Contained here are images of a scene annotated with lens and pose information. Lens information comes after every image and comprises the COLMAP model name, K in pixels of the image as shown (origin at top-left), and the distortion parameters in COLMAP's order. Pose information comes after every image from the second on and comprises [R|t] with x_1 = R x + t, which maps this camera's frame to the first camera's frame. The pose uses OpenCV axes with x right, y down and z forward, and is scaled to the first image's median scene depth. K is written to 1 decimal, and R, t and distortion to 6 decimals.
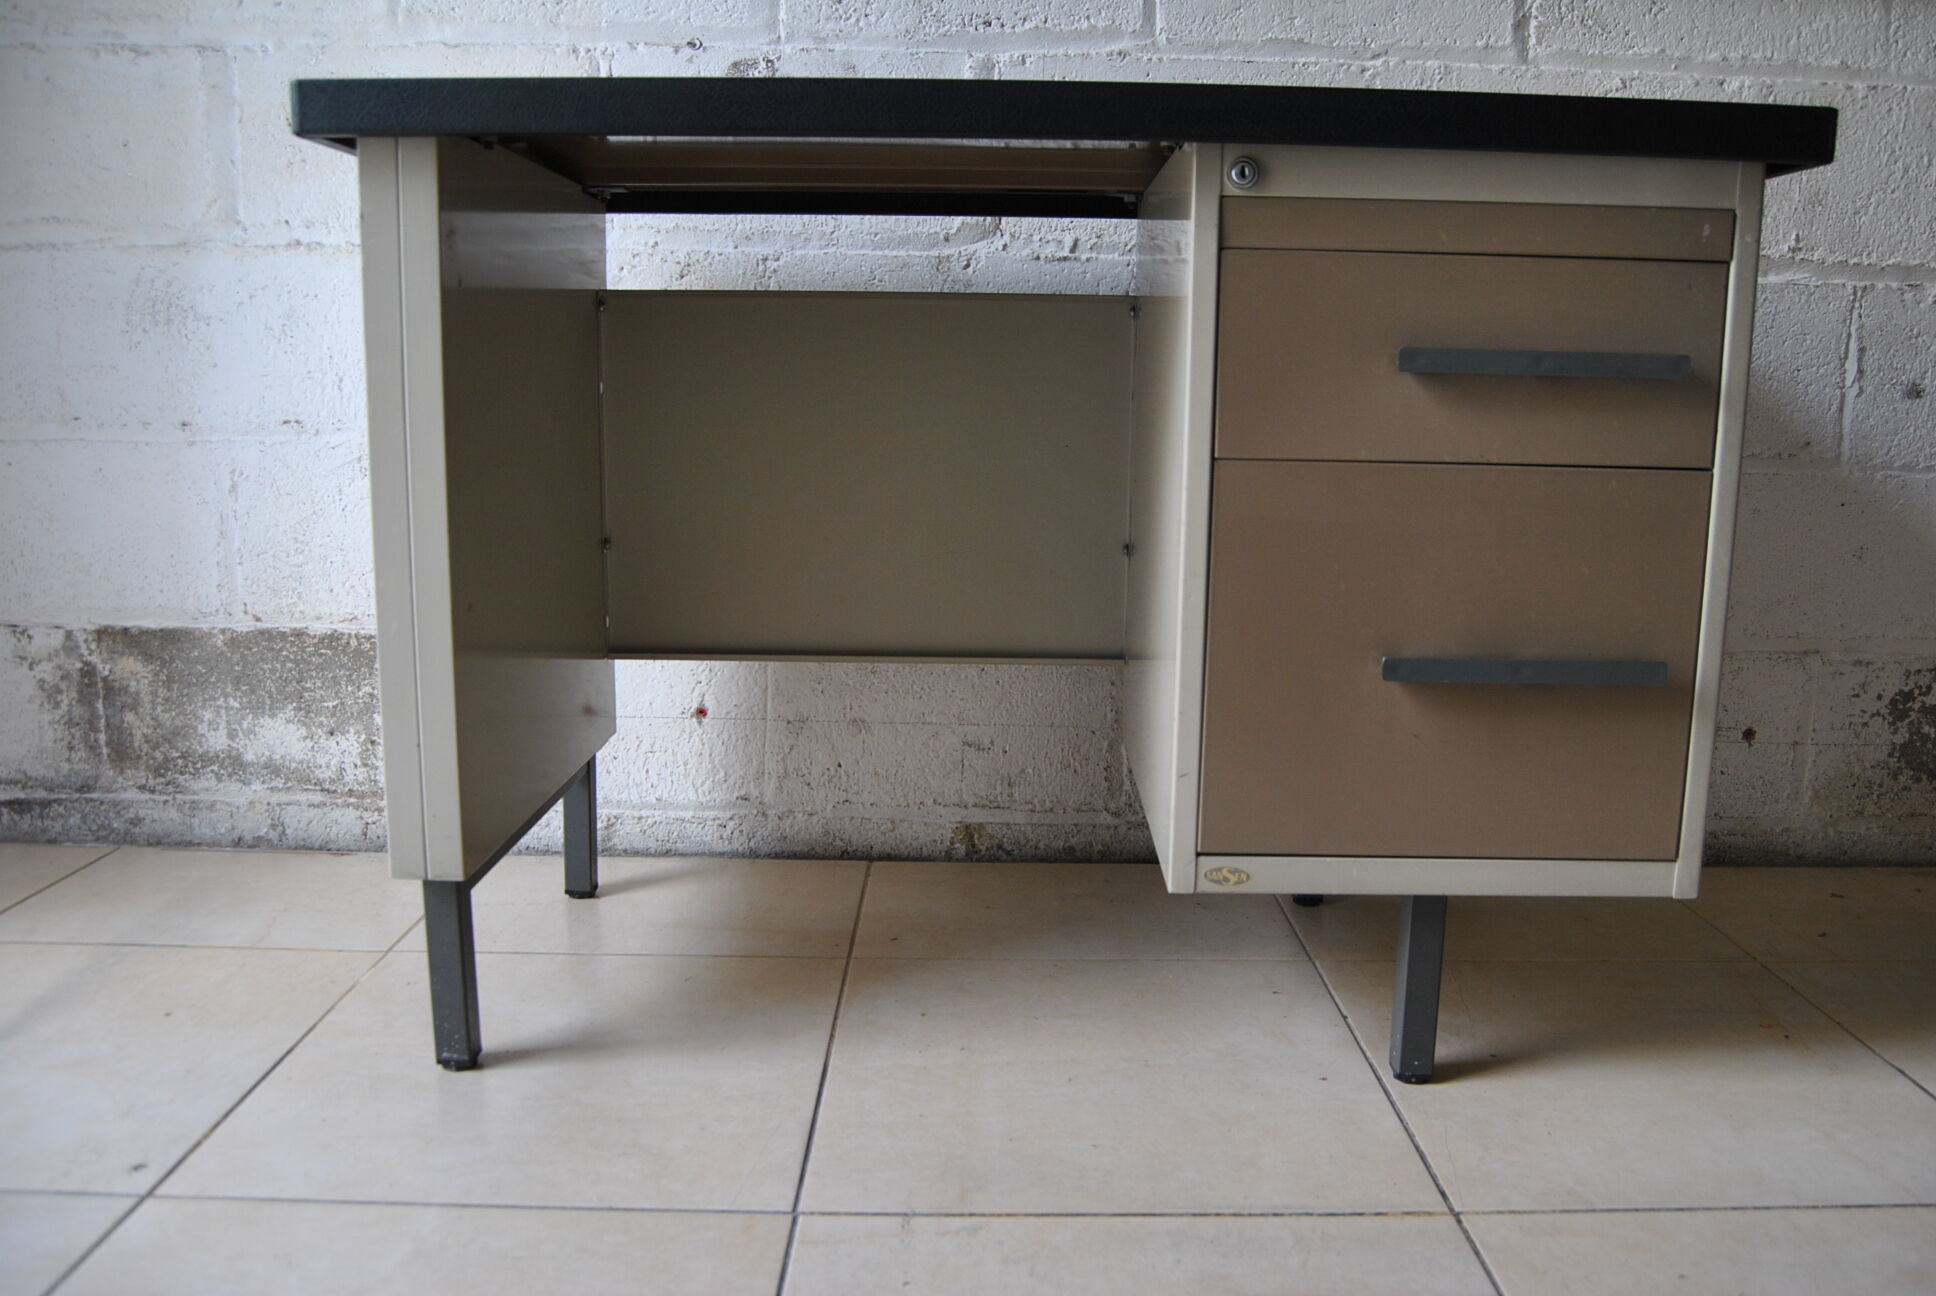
lens RADIAL K [[1509.1, 0, 994.6], [0, 1509.1, 630.5], [0, 0, 1]] dist [-0.092414, 0.031654]
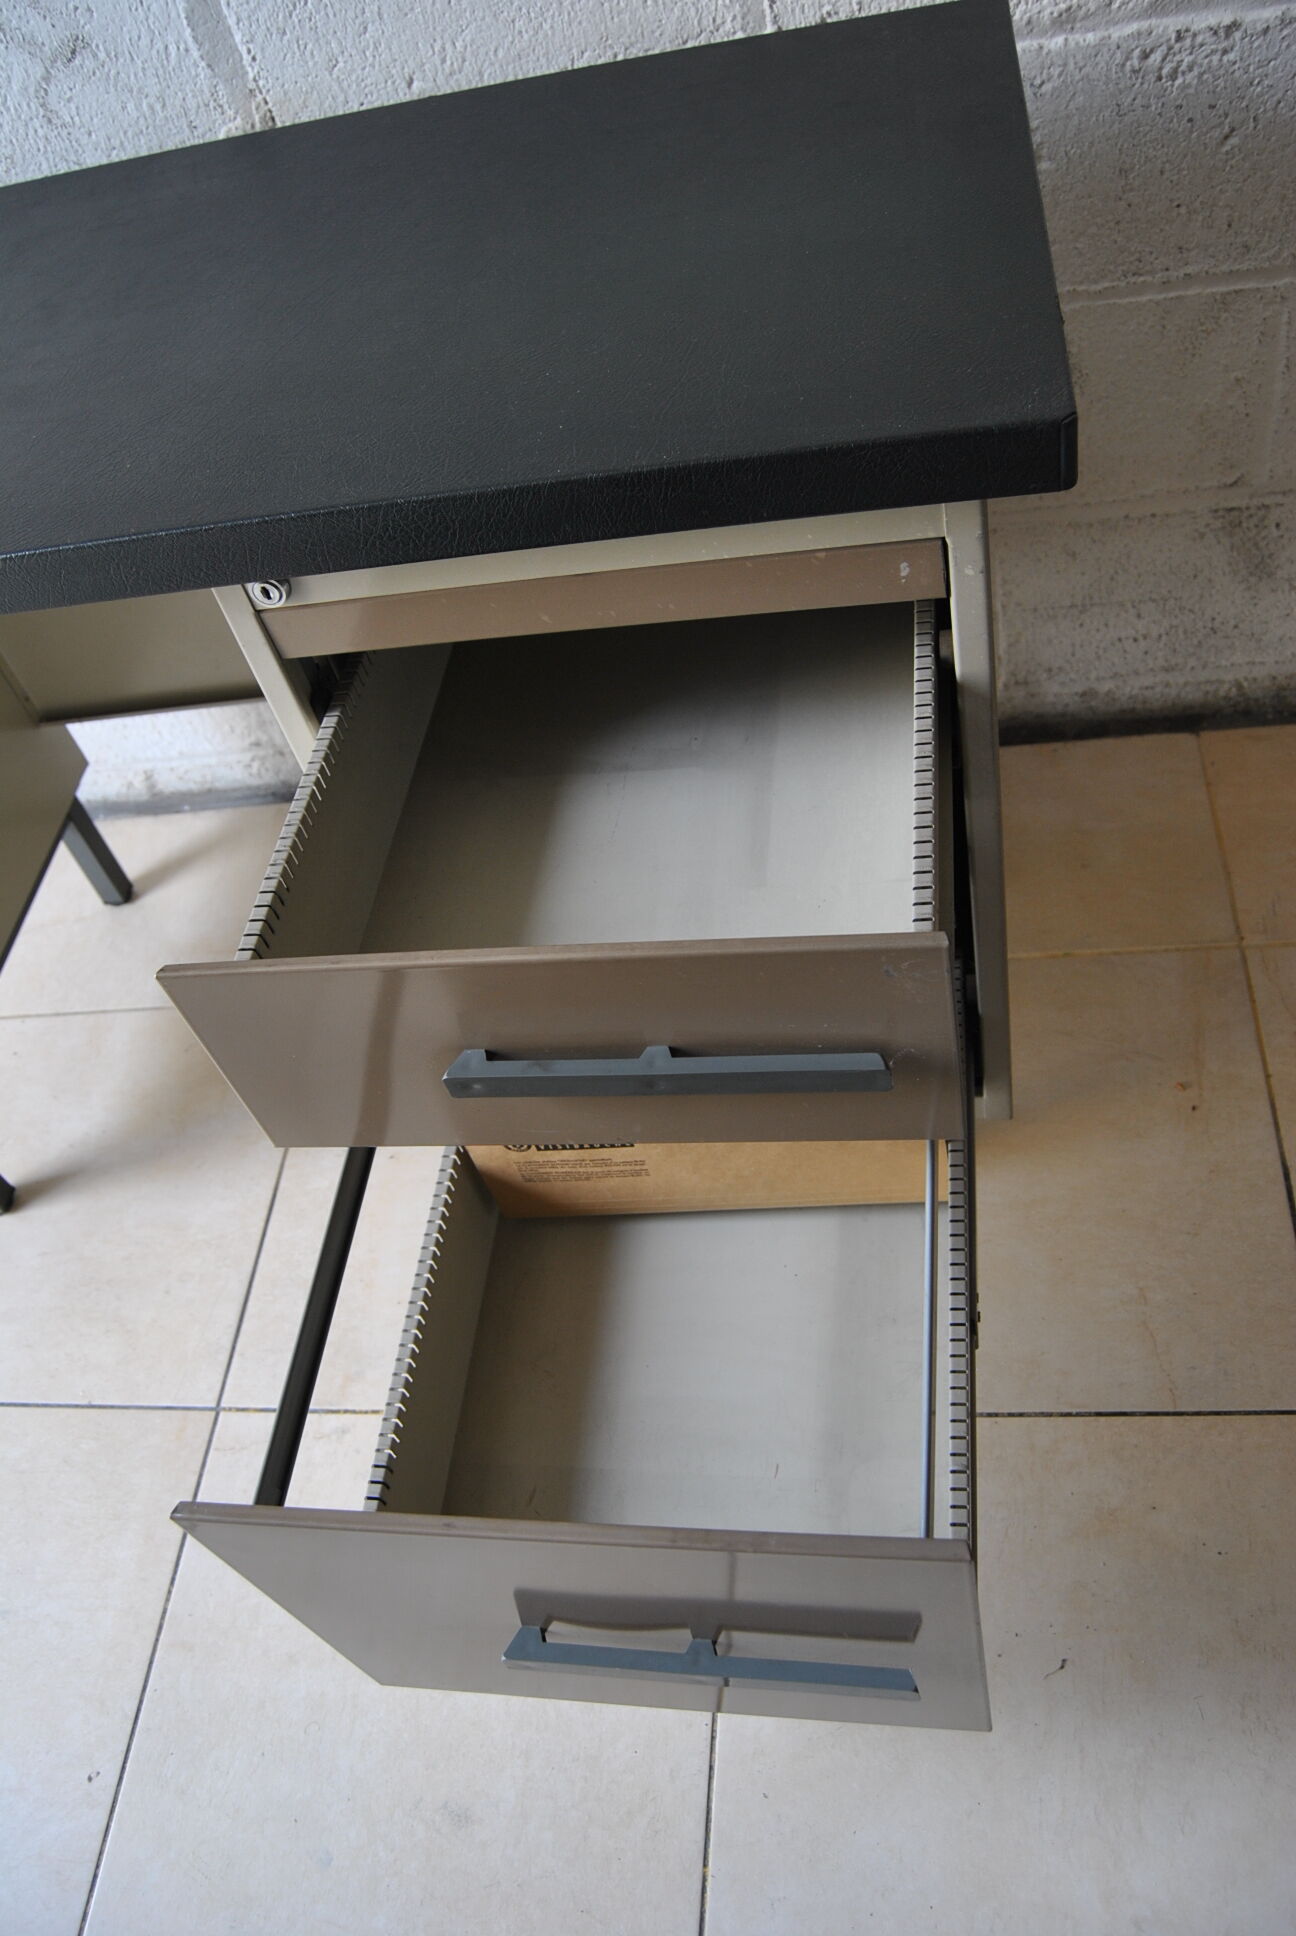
lens RADIAL K [[1535.8, 0, 633.1], [0, 1535.8, 954.8], [0, 0, 1]] dist [-0.092258, 0.035101]
pose [[0.968985, -0.061177, -0.239429, 0.325554], [0.201762, 0.755295, 0.623555, -0.382152], [0.142692, -0.652523, 0.744213, 0.201463]]
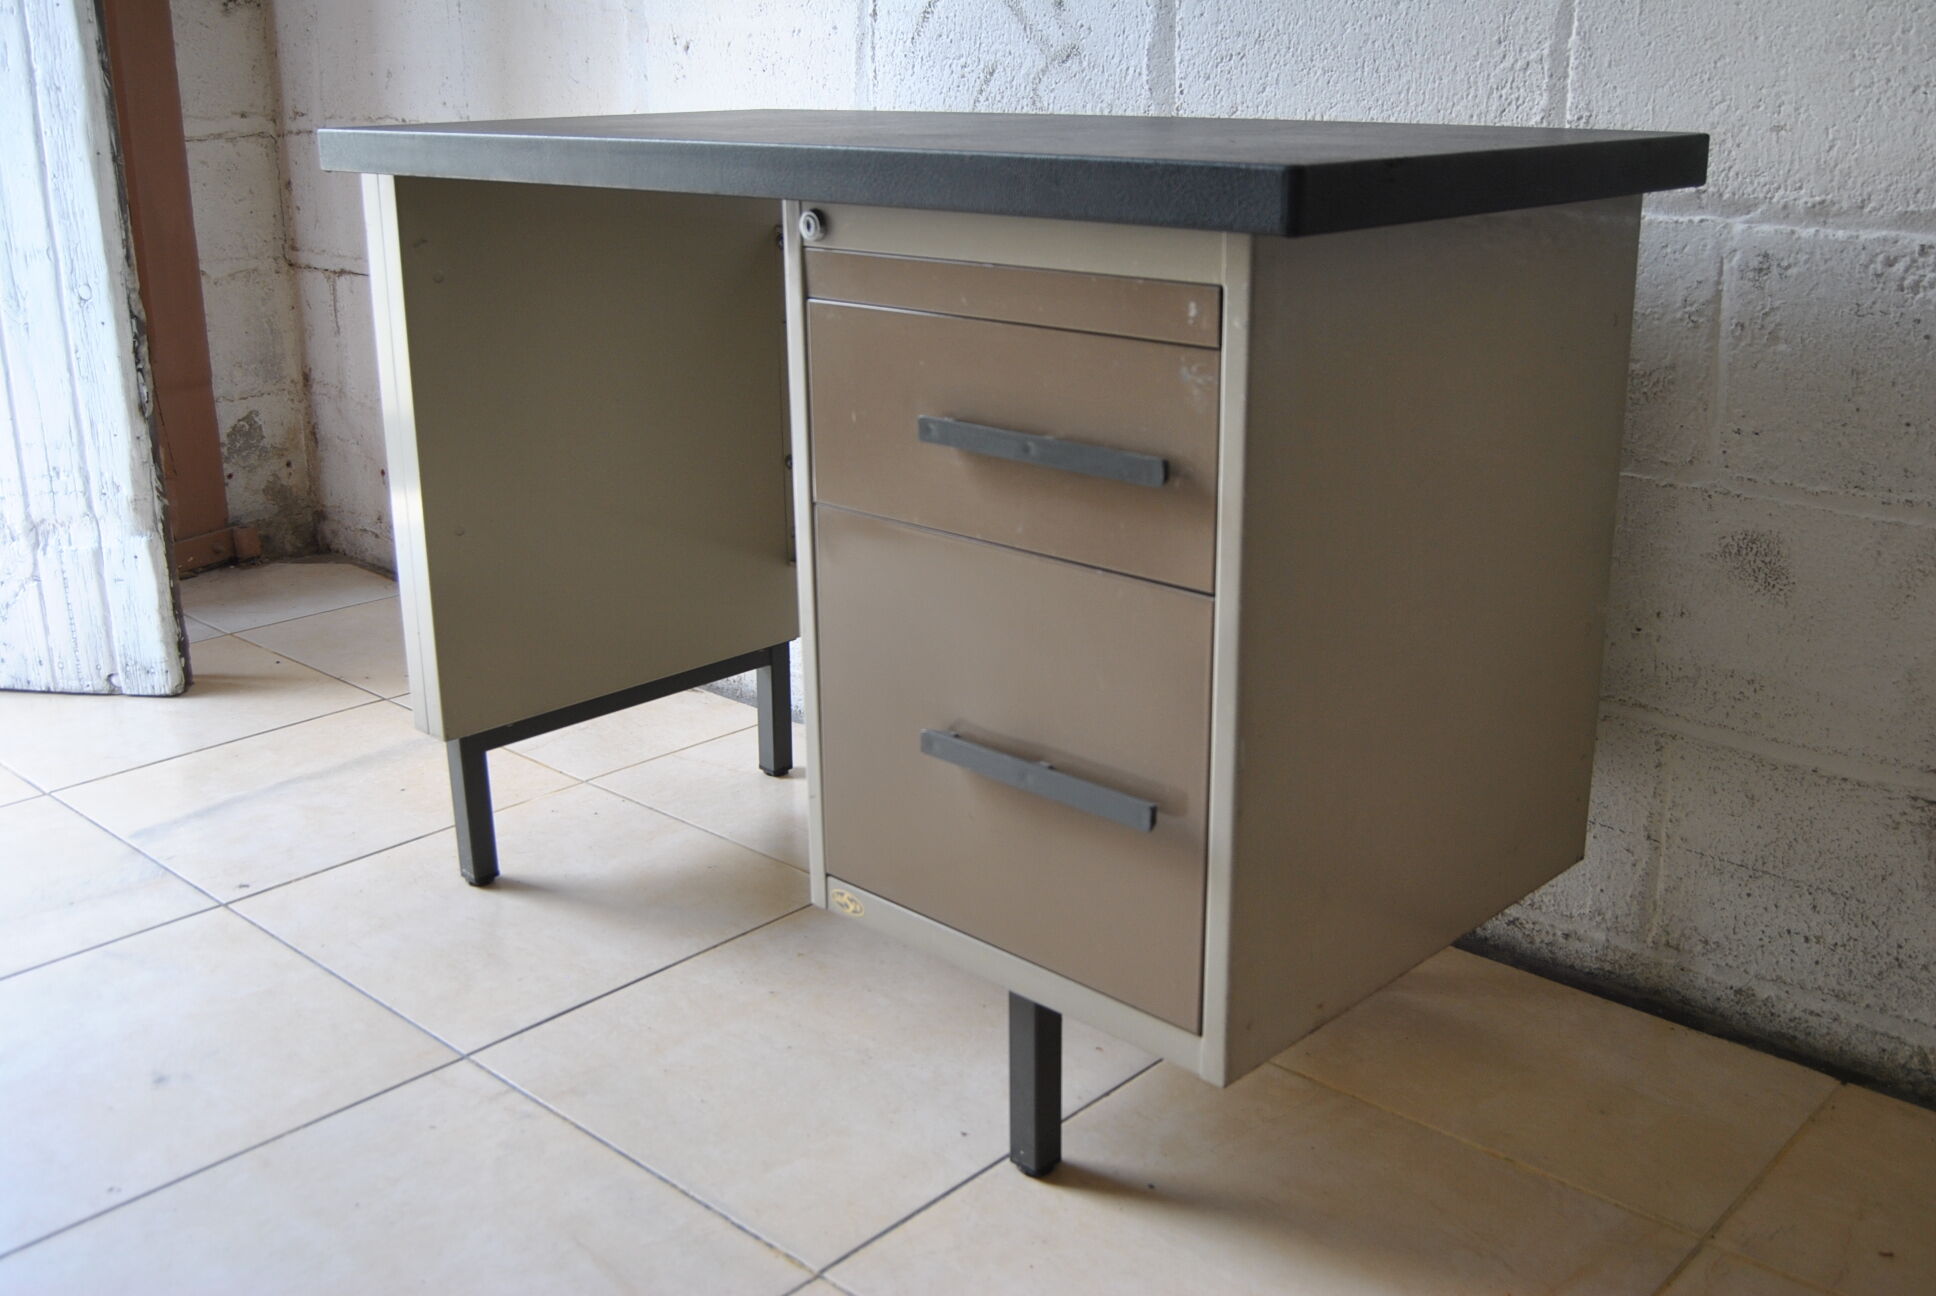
lens RADIAL K [[1894.6, 0, 992.1], [0, 1894.6, 632.9], [0, 0, 1]] dist [-0.071663, 0.018630]
pose [[0.727341, 0.183683, -0.661238, 0.706132], [-0.097272, 0.981381, 0.165618, -0.161866], [0.679348, -0.056141, 0.731666, 0.091784]]
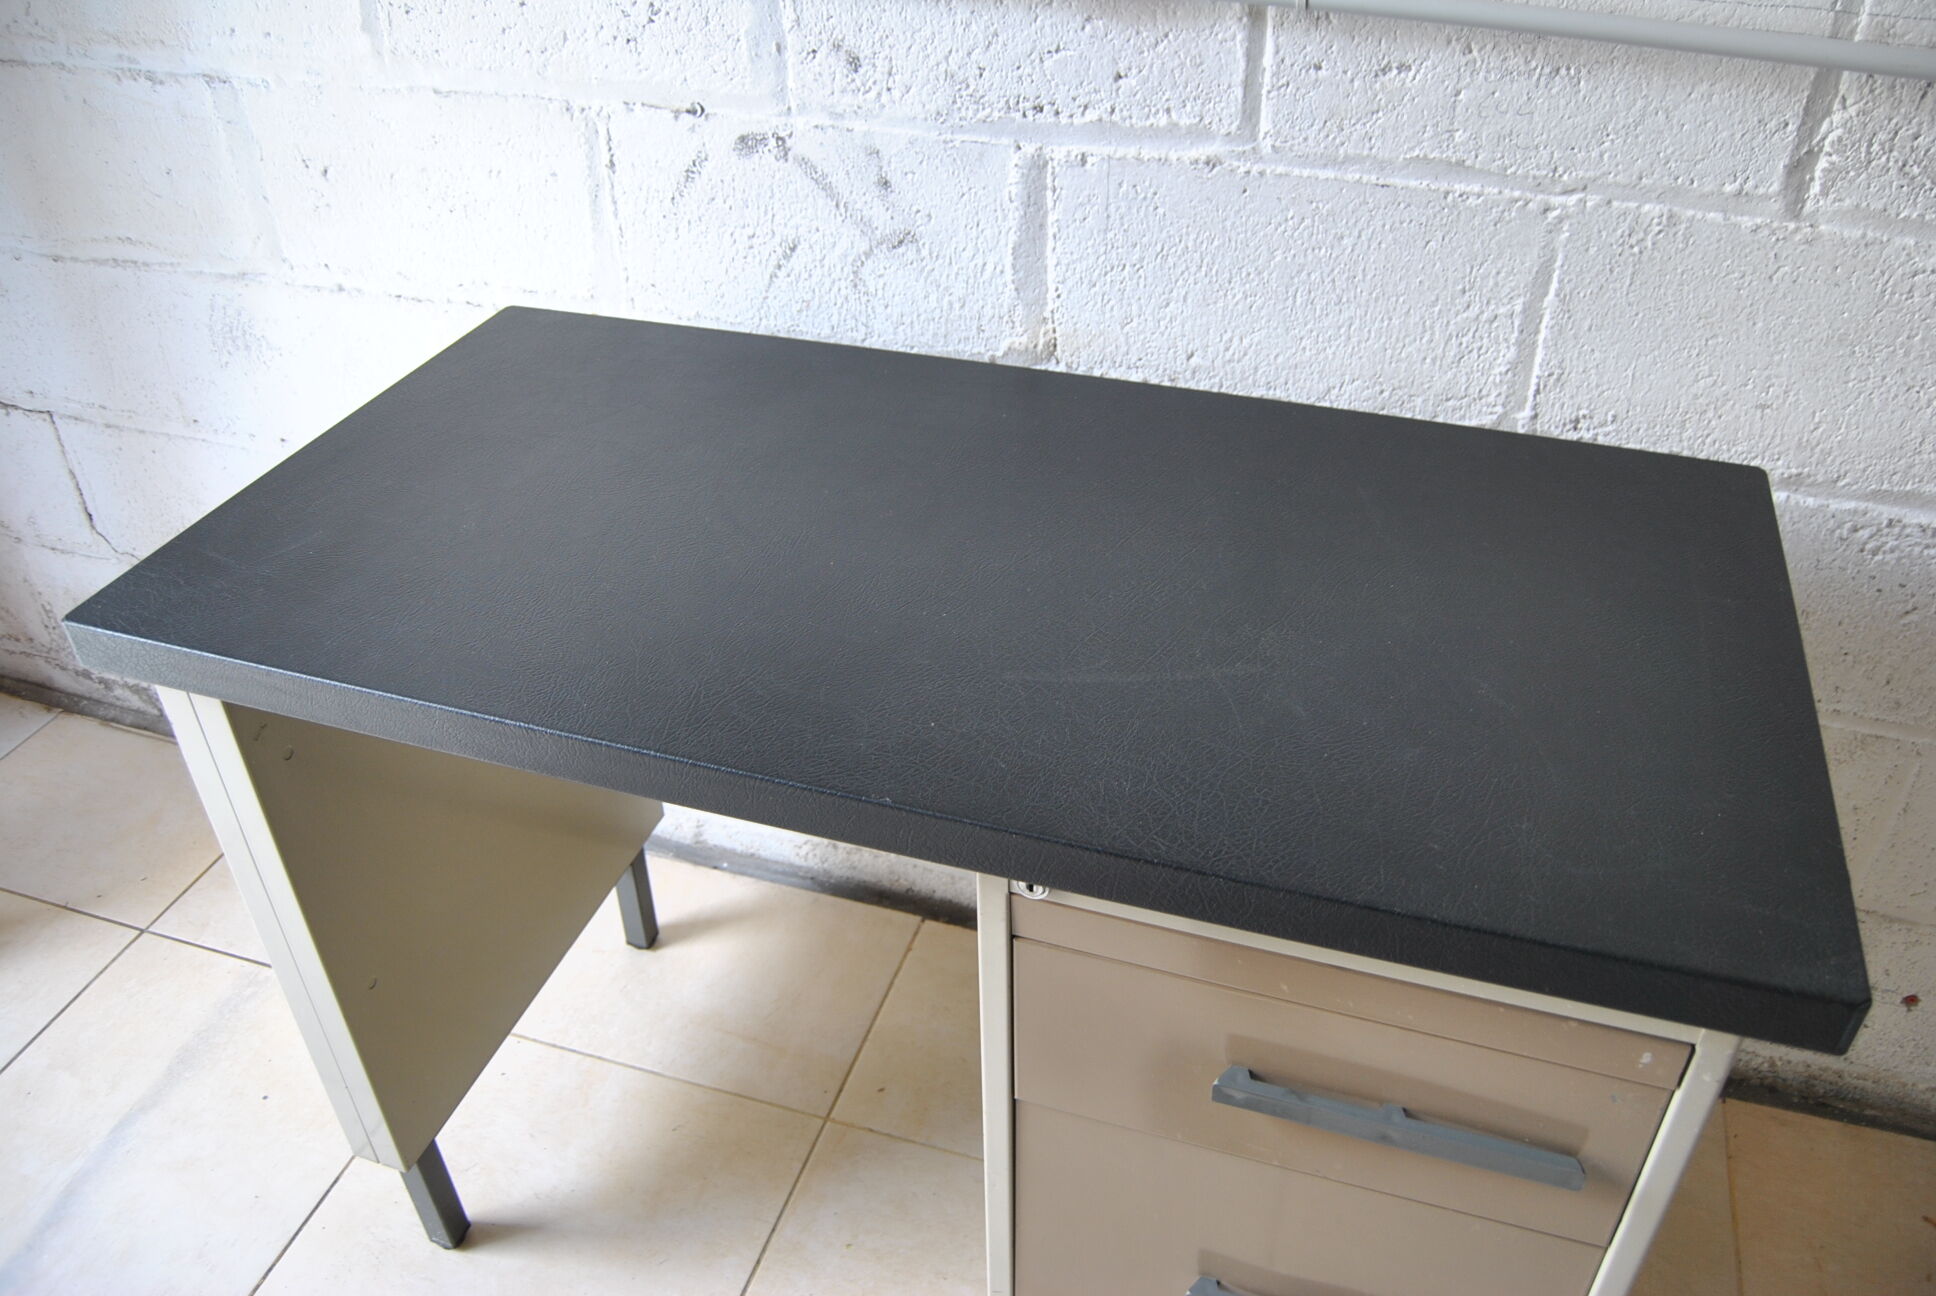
lens RADIAL K [[1501.1, 0, 992.8], [0, 1501.1, 632.0], [0, 0, 1]] dist [-0.091899, 0.029184]
pose [[0.950802, 0.156409, -0.267417, 0.210756], [-0.026436, 0.901009, 0.432995, -0.479759], [0.308669, -0.404623, 0.860816, 0.225336]]
